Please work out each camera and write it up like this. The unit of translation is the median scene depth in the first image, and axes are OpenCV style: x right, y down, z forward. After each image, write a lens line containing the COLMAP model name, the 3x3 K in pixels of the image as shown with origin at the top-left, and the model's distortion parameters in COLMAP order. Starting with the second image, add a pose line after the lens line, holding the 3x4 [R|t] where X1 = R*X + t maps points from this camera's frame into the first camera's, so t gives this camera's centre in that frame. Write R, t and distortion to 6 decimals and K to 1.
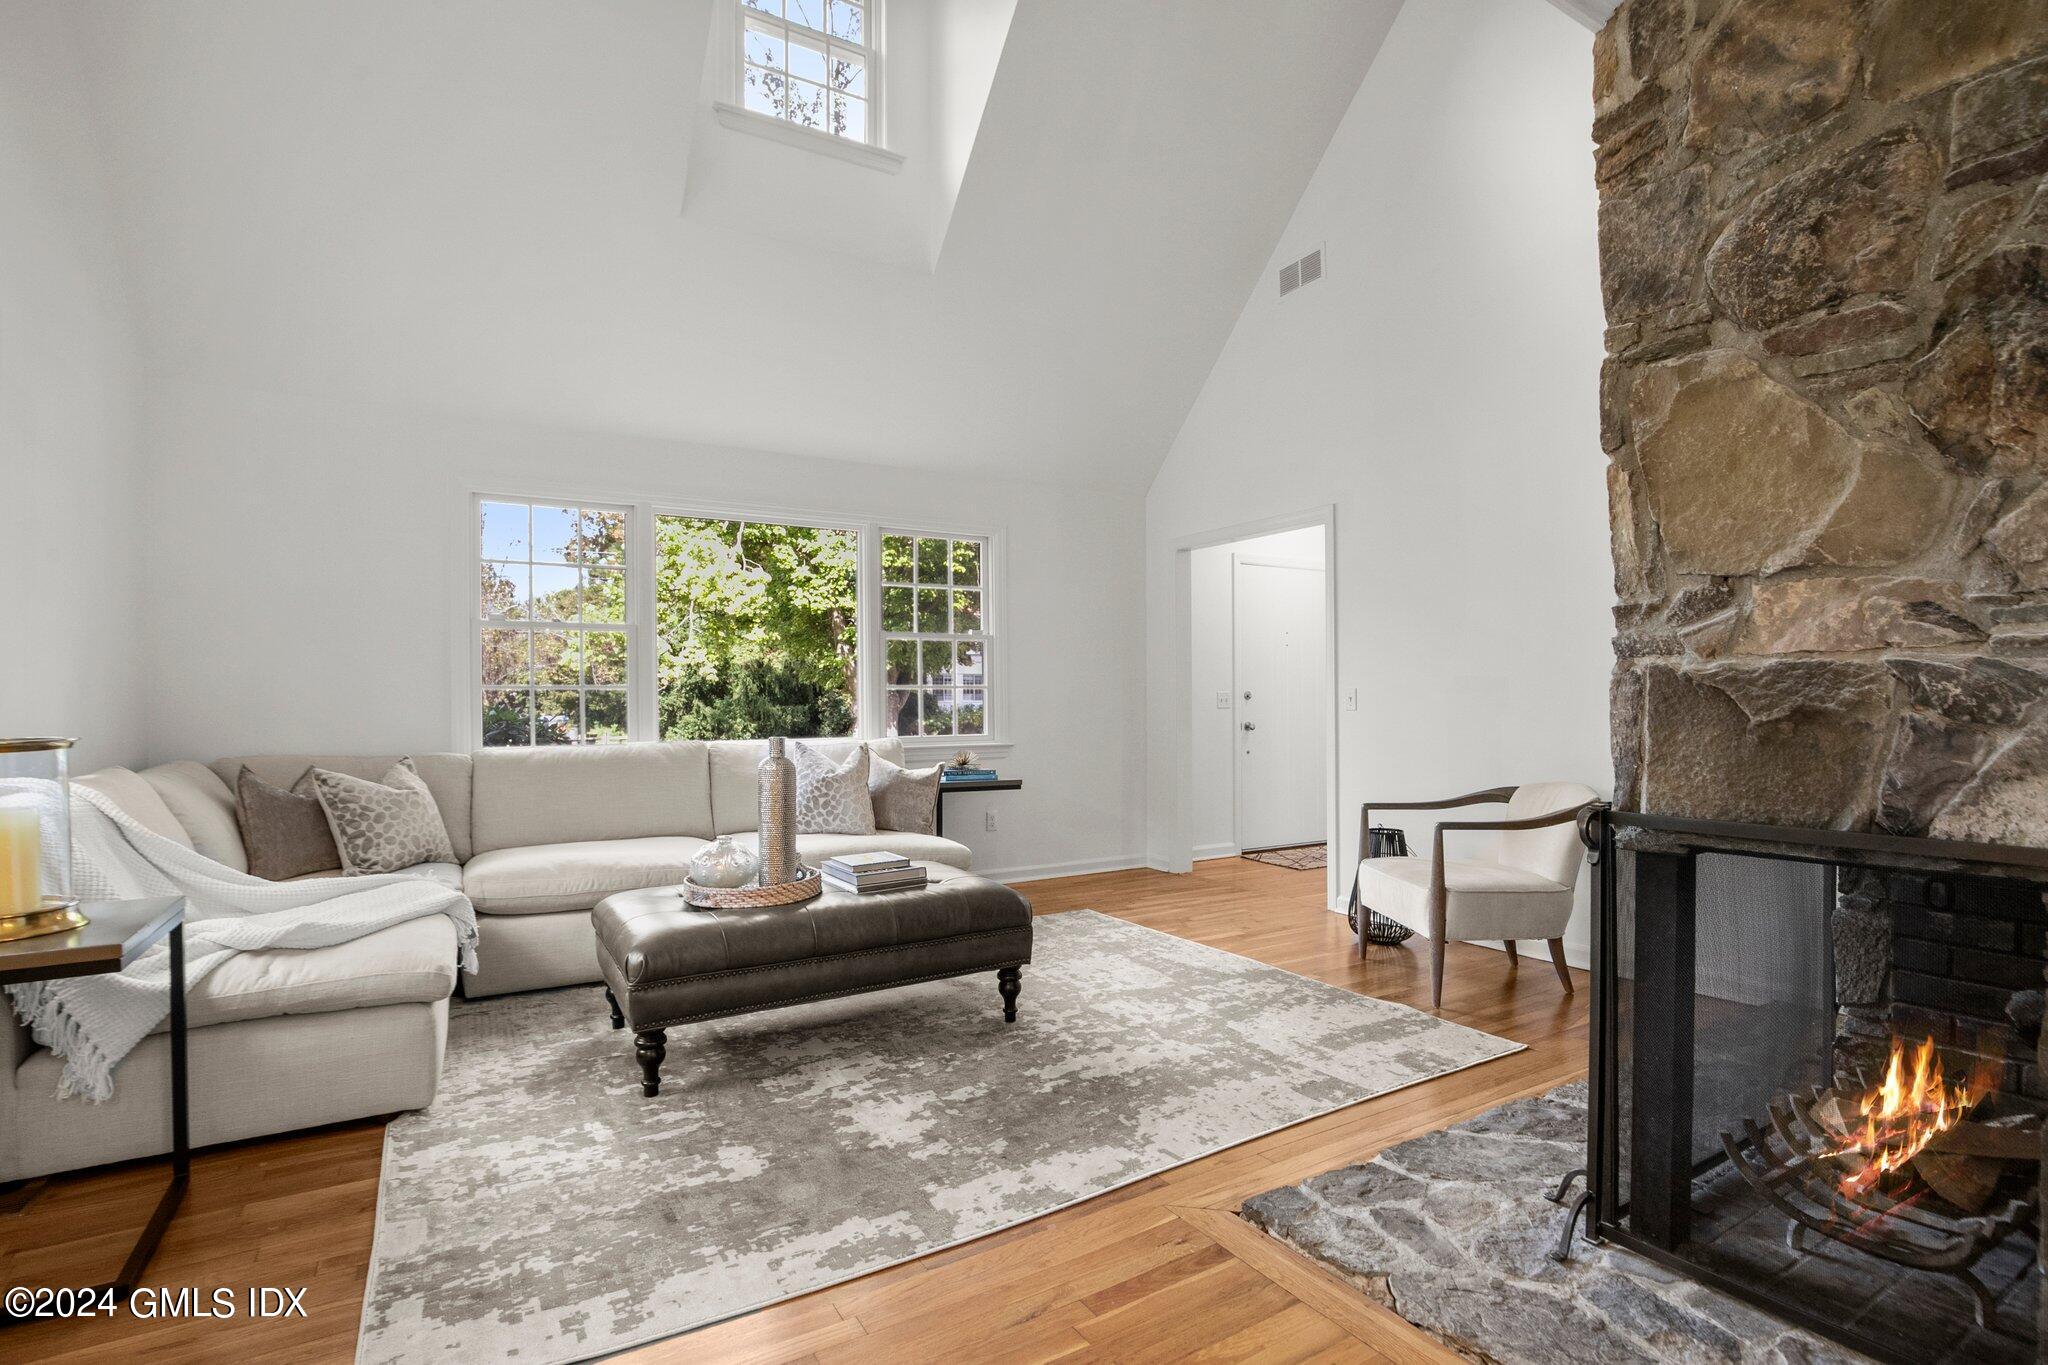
lens RADIAL K [[958.3, 0, 1028.6], [0, 958.3, 699.3], [0, 0, 1]] dist [-0.024414, 0.002749]
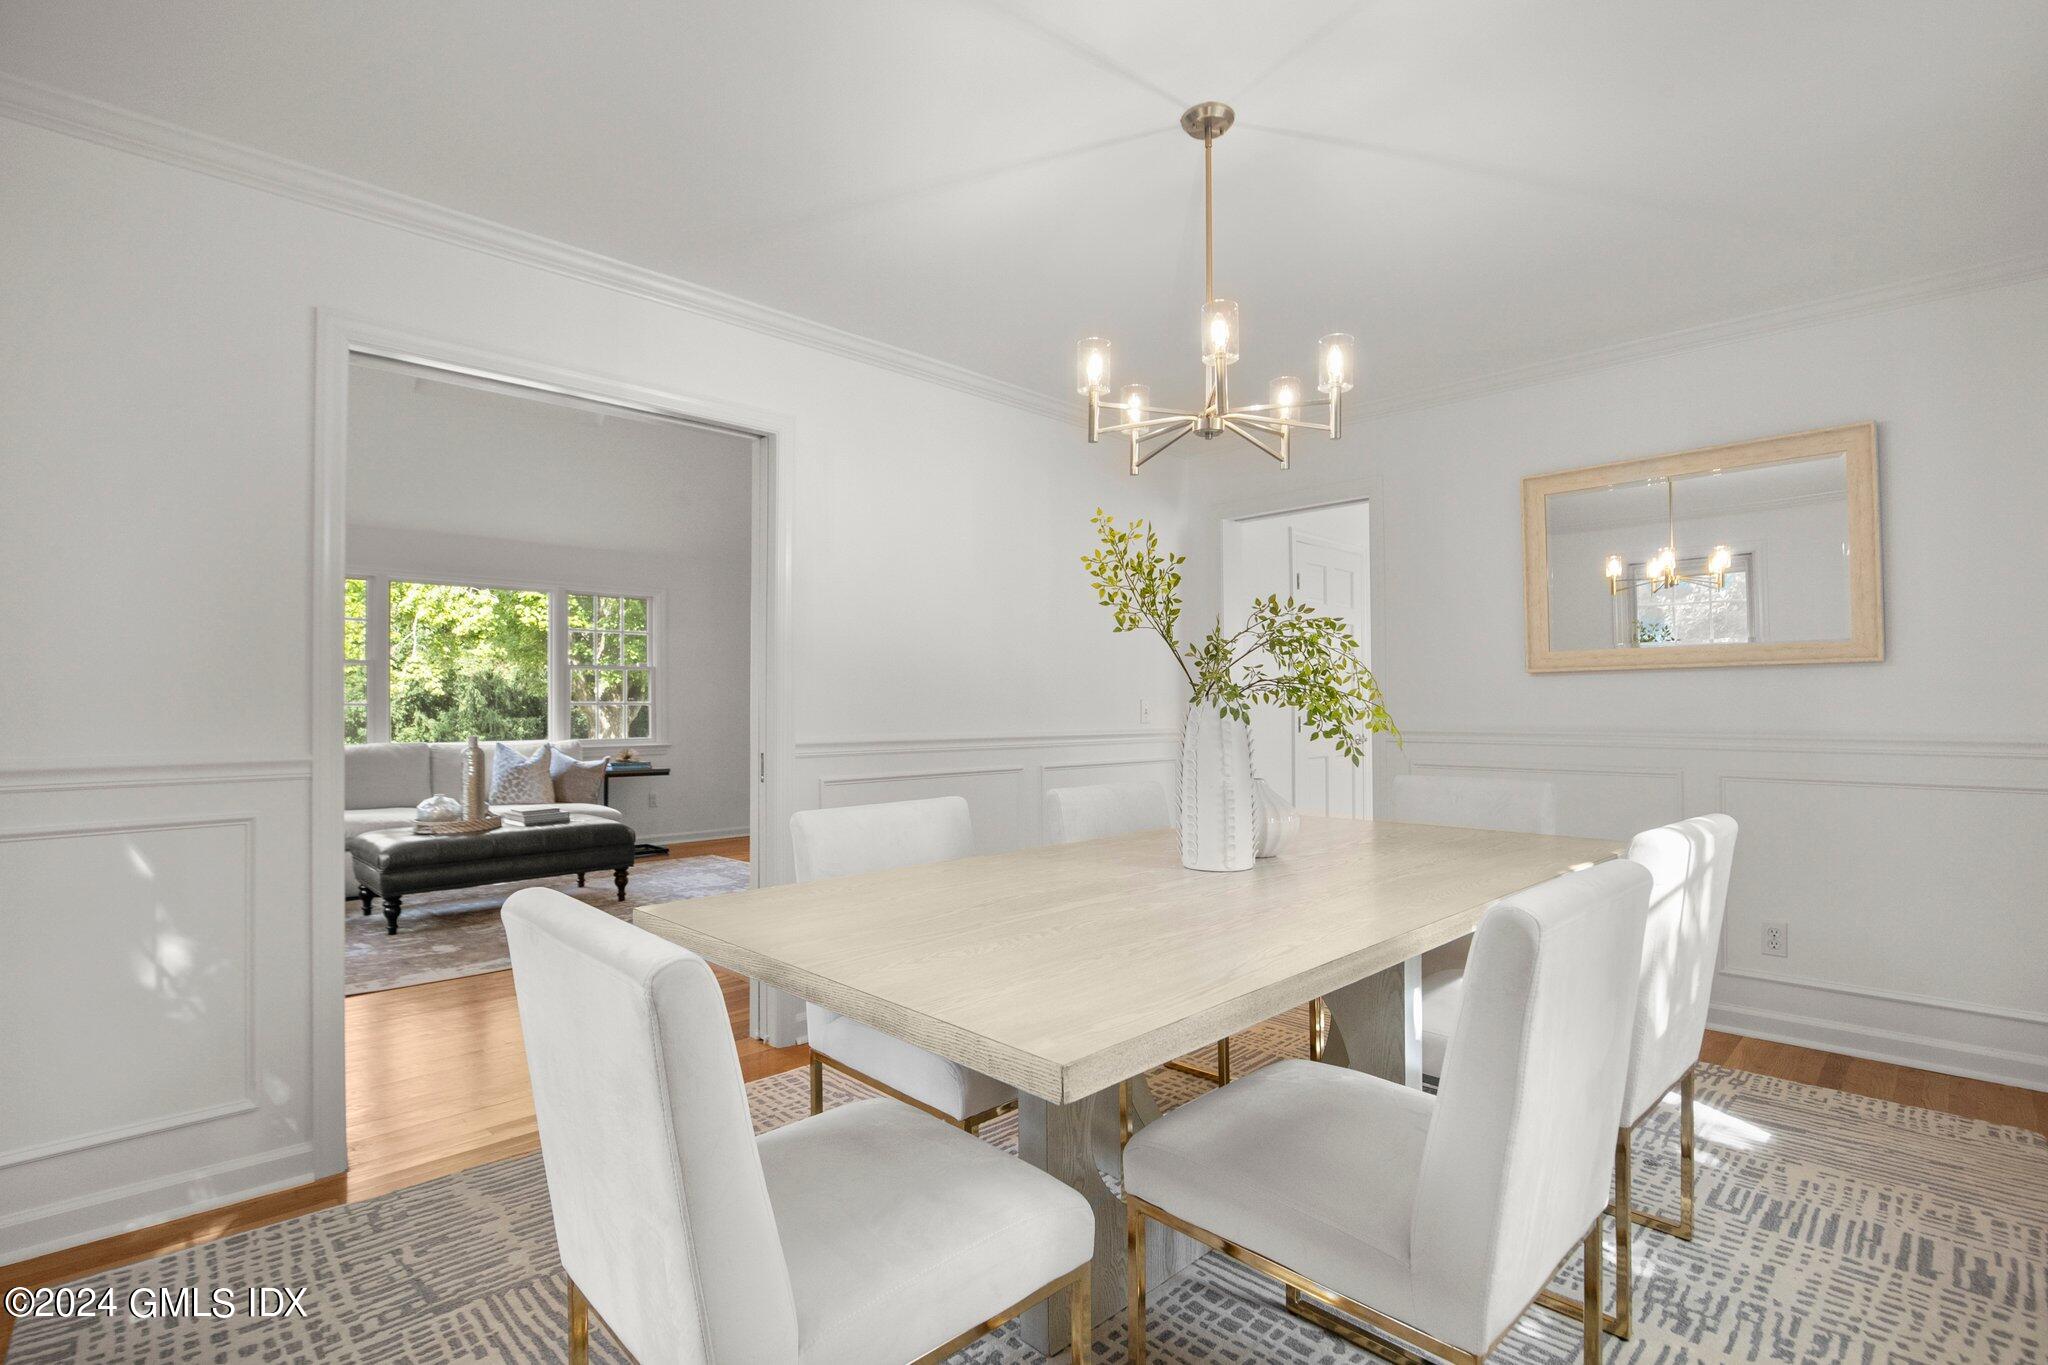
lens RADIAL K [[958.3, 0, 1015.2], [0, 958.3, 686.9], [0, 0, 1]] dist [-0.024414, 0.002749]
pose [[0.974452, 0.003015, 0.224576, 0.179405], [0.002409, 0.999712, -0.023873, -0.002924], [-0.224584, 0.023804, 0.974164, -0.527324]]
